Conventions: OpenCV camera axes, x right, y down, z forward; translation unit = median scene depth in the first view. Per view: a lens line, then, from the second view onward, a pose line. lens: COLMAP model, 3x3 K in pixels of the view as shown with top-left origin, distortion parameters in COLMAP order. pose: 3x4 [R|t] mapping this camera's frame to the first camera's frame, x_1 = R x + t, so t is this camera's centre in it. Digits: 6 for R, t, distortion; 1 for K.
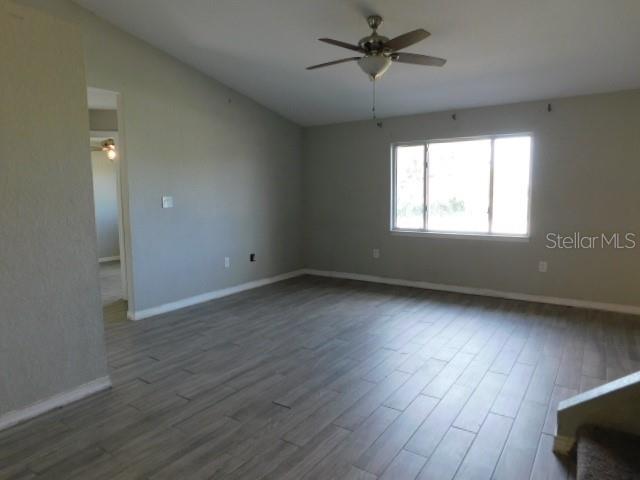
lens RADIAL K [[421.7, 0, 321.5], [0, 421.7, 239.4], [0, 0, 1]] dist [-0.075547, 0.063622]
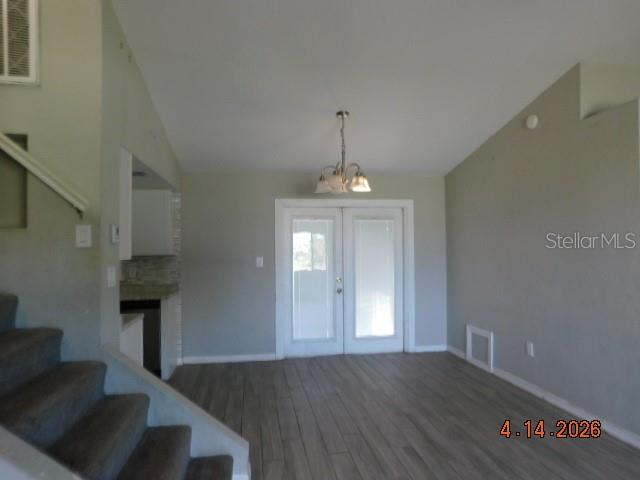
lens RADIAL K [[421.7, 0, 321.5], [0, 421.7, 239.4], [0, 0, 1]] dist [-0.075547, 0.063622]
pose [[-0.724087, -0.000887, -0.689708, 0.585076], [-0.063959, 0.995777, 0.065866, -0.127391], [0.686736, 0.091806, -0.721086, 0.940426]]
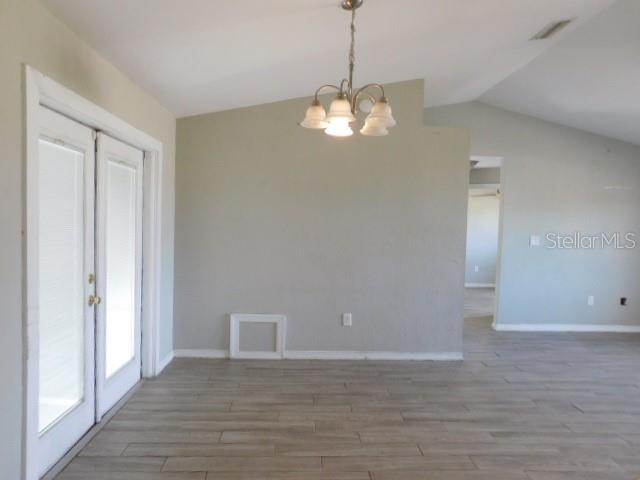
lens RADIAL K [[421.7, 0, 321.5], [0, 421.7, 239.4], [0, 0, 1]] dist [-0.075547, 0.063622]
pose [[0.605414, 0.060028, -0.793644, 0.293997], [-0.127921, 0.991527, -0.022587, 0.019235], [0.785563, 0.115198, 0.607964, -0.306584]]
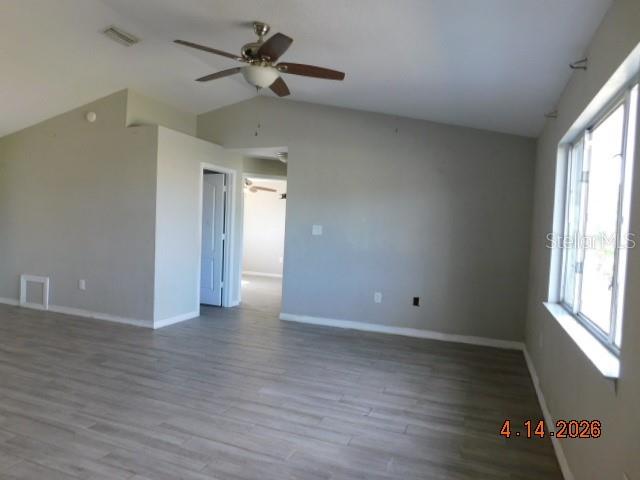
lens RADIAL K [[421.7, 0, 321.5], [0, 421.7, 239.4], [0, 0, 1]] dist [-0.075547, 0.063622]
pose [[0.224089, 0.051586, -0.973202, 1.083780], [-0.152847, 0.988101, 0.017181, -0.117974], [0.962508, 0.144901, 0.229307, 1.022643]]
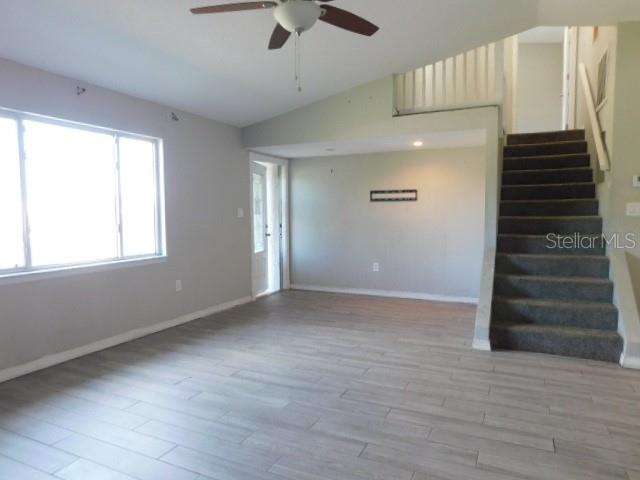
lens RADIAL K [[417.5, 0, 320.0], [0, 417.5, 240.0], [0, 0, 1]] dist [-0.055391, 0.062857]
pose [[-0.158008, -0.051492, 0.986094, -0.623981], [0.118347, 0.990453, 0.070683, -0.092795], [-0.980320, 0.127870, -0.150405, 1.174639]]
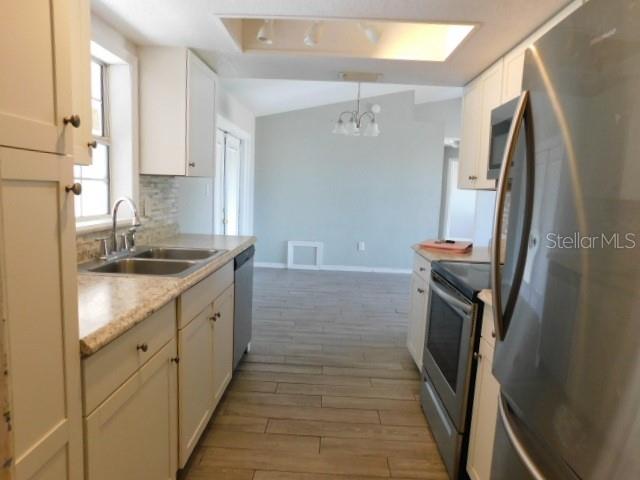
lens RADIAL K [[421.7, 0, 321.5], [0, 421.7, 239.4], [0, 0, 1]] dist [-0.075547, 0.063622]
pose [[0.535027, 0.133546, -0.834213, 0.898993], [-0.145143, 0.987276, 0.064961, 0.083883], [0.832274, 0.086324, 0.547603, -0.694485]]
